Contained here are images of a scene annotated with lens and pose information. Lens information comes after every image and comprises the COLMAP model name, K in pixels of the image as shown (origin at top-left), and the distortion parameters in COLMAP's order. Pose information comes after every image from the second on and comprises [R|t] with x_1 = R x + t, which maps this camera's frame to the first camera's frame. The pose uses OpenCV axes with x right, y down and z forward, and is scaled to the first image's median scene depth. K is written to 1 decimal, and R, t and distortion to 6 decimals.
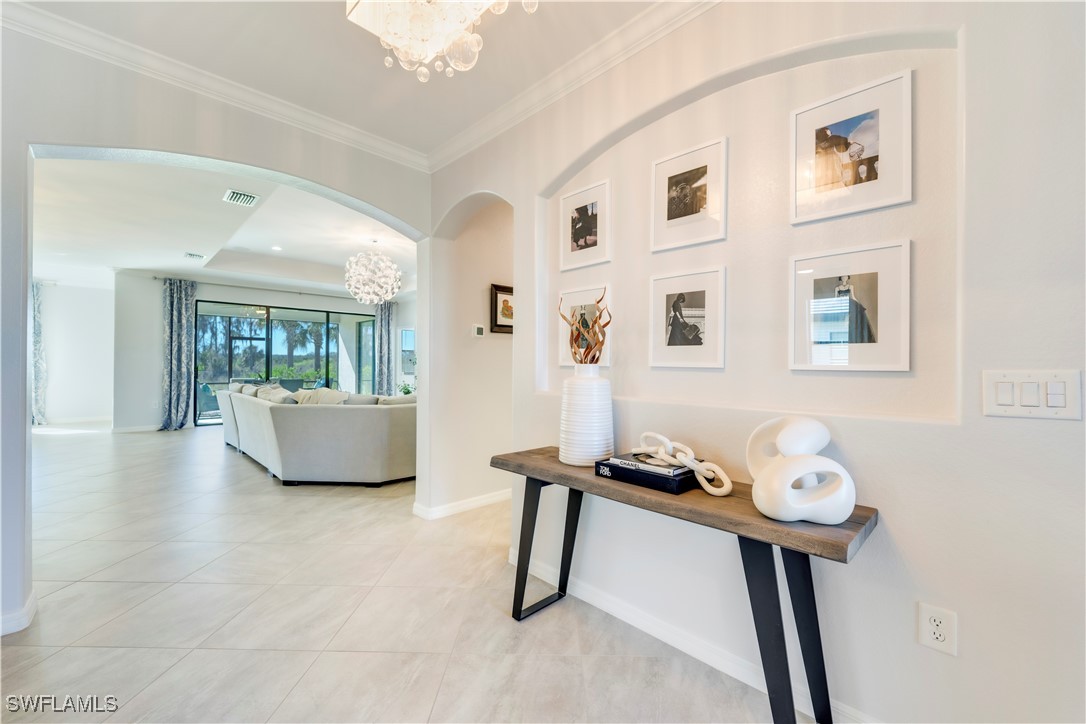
lens RADIAL K [[439.3, 0, 543.3], [0, 439.3, 363.4], [0, 0, 1]] dist [0.000398, 0.000006]
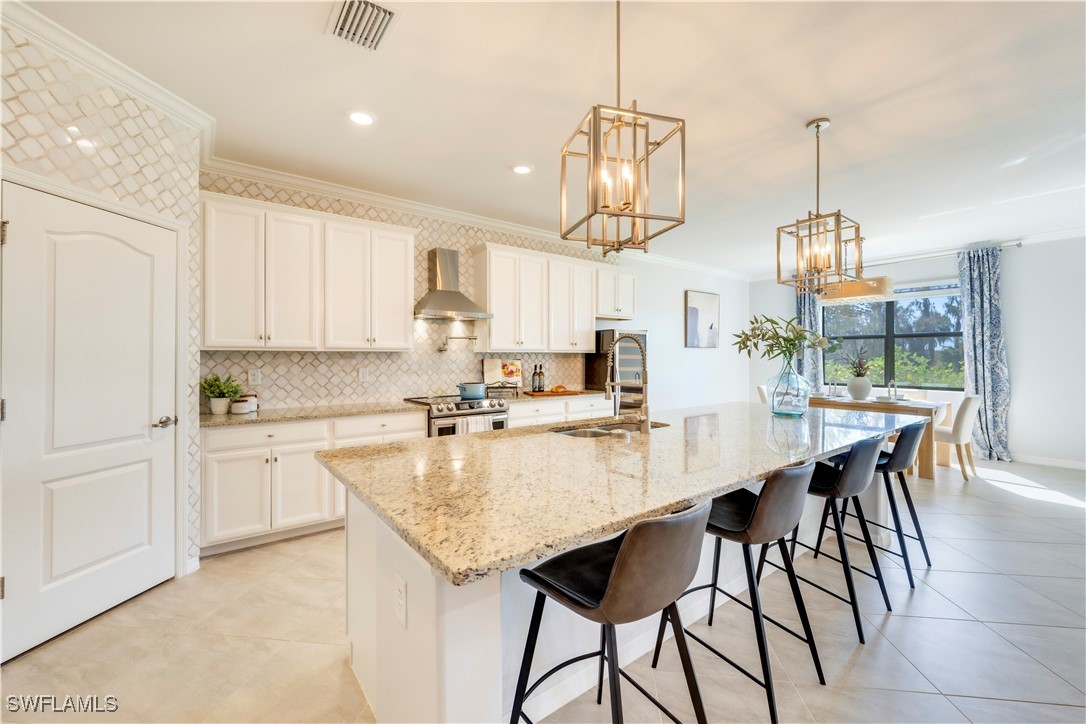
lens RADIAL K [[443.9, 0, 545.1], [0, 443.9, 356.2], [0, 0, 1]] dist [-0.000234, -0.000143]
pose [[-0.110544, -0.010362, -0.993817, -0.415586], [0.002048, 0.999941, -0.010654, -0.012821], [0.993869, -0.003213, -0.110516, 0.405370]]
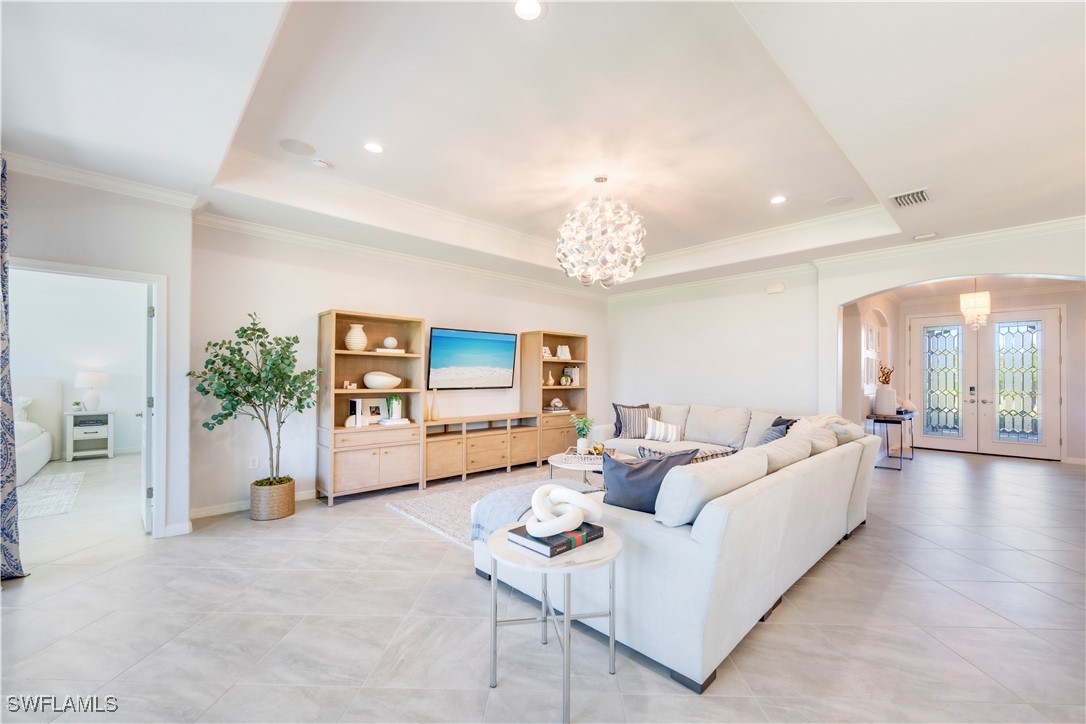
lens RADIAL K [[432.5, 0, 547.3], [0, 432.5, 373.5], [0, 0, 1]] dist [-0.001881, -0.000323]
pose [[0.021750, 0.003647, 0.999757, -0.794117], [-0.006425, 0.999973, -0.003508, -0.013031], [-0.999743, -0.006348, 0.021772, 0.869751]]
